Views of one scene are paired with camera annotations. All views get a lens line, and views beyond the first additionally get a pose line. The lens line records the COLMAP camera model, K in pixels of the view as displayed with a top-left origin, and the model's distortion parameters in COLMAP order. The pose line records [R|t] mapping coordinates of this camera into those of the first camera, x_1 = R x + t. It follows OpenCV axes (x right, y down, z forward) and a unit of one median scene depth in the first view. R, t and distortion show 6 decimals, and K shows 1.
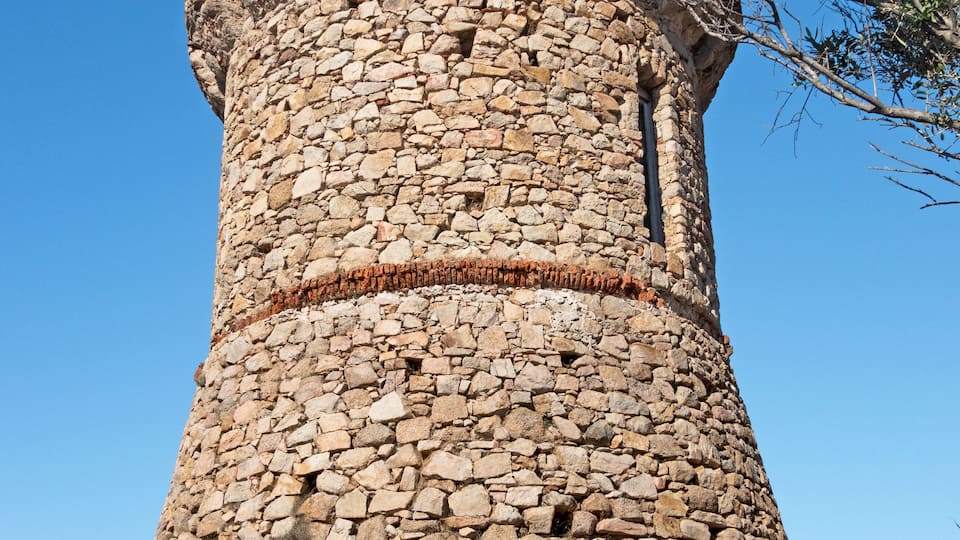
lens RADIAL K [[1195.7, 0, 480.0], [0, 1195.7, 270.0], [0, 0, 1]] dist [0.009525, -0.004617]
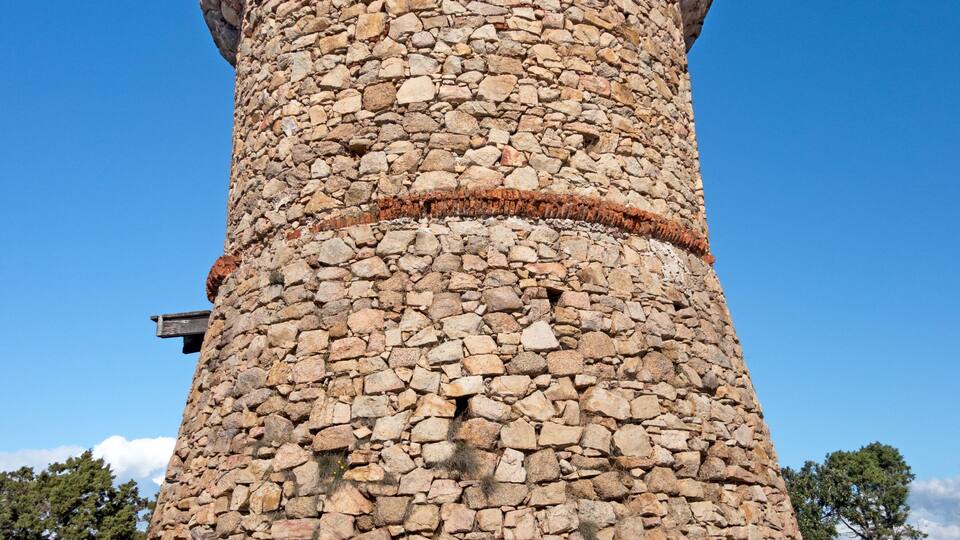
lens RADIAL K [[914.1, 0, 480.0], [0, 914.1, 270.0], [0, 0, 1]] dist [-0.009206, -0.002800]
pose [[0.921200, 0.142405, 0.362093, -0.368547], [-0.161718, 0.986559, 0.023429, 0.047906], [-0.353890, -0.080140, 0.931848, 0.301061]]
